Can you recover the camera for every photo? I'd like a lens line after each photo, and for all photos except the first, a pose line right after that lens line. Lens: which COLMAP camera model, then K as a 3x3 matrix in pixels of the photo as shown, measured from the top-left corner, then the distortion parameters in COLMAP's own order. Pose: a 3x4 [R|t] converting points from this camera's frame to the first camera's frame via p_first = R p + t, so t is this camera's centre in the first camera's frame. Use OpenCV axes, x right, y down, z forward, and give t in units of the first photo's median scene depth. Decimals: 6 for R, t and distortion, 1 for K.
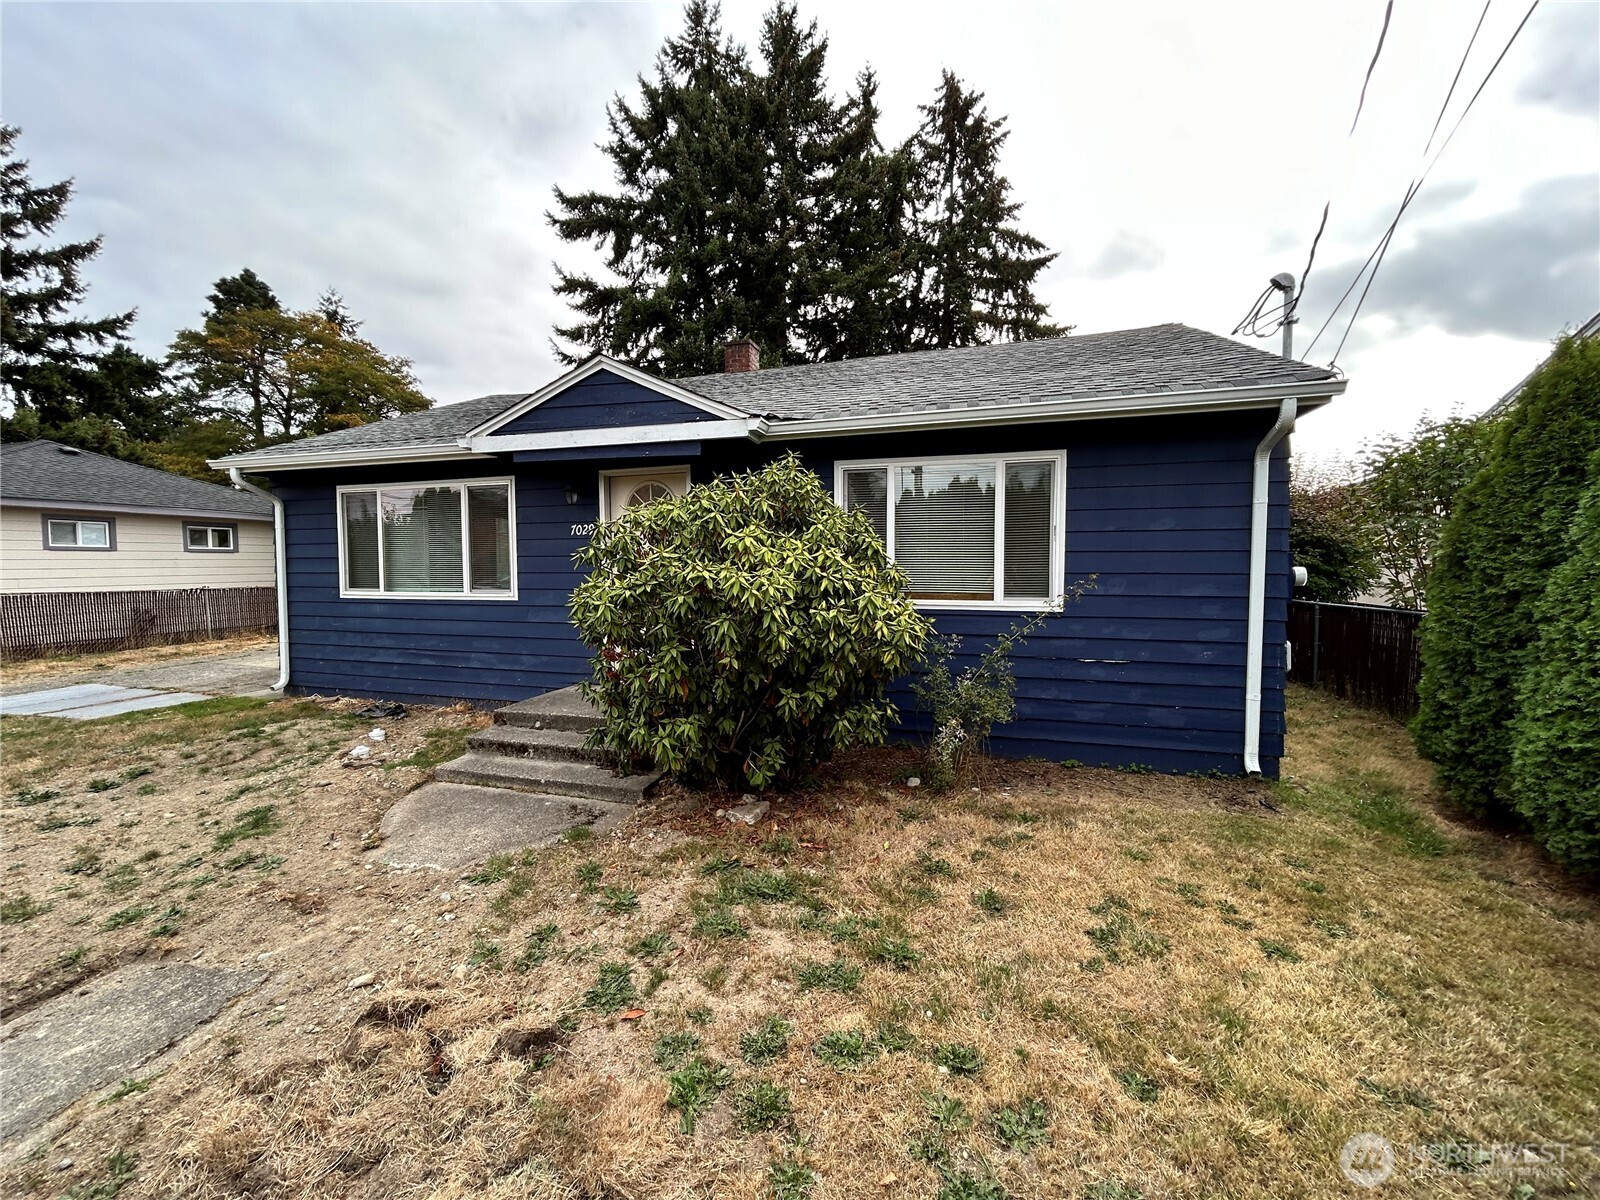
lens RADIAL K [[654.5, 0, 790.7], [0, 654.5, 597.6], [0, 0, 1]] dist [-0.001846, -0.000562]
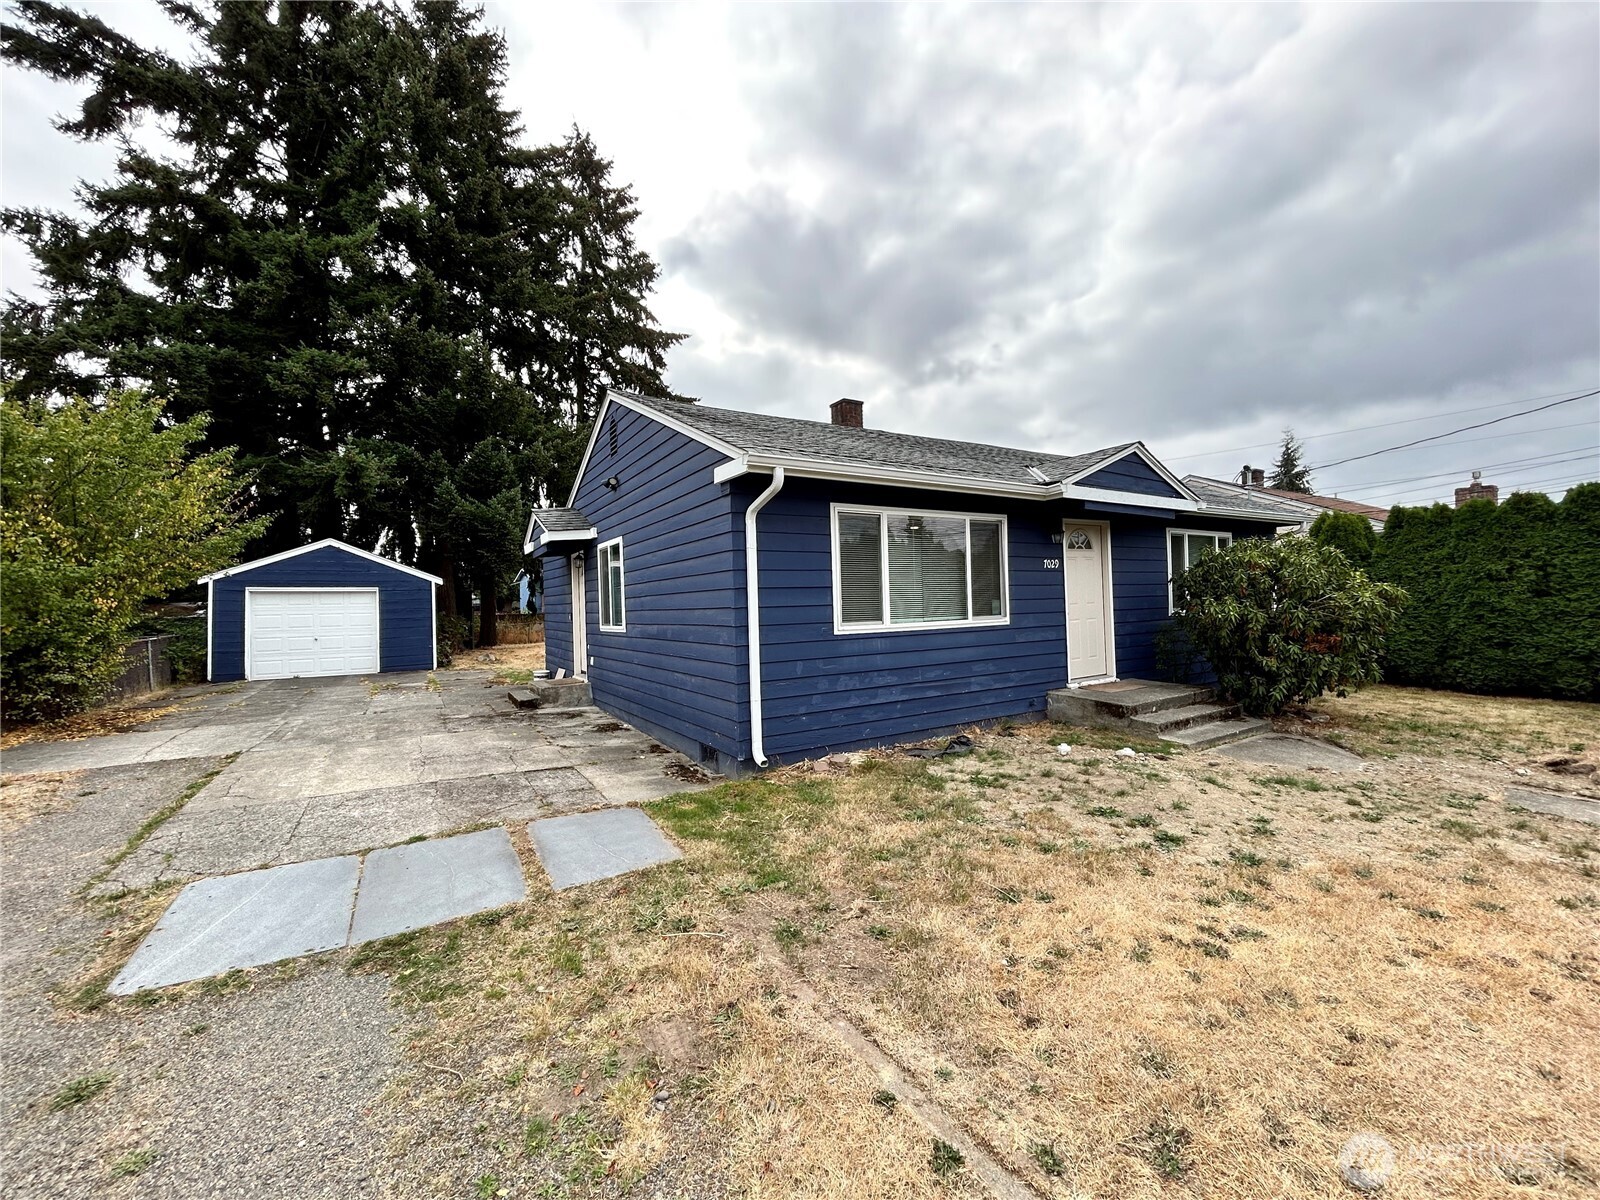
lens RADIAL K [[654.5, 0, 791.2], [0, 654.5, 603.7], [0, 0, 1]] dist [-0.001846, -0.000562]
pose [[0.652995, -0.017235, 0.757166, -1.400069], [0.057760, 0.997963, -0.027098, -0.020512], [-0.755157, 0.061429, 0.652660, 0.502115]]
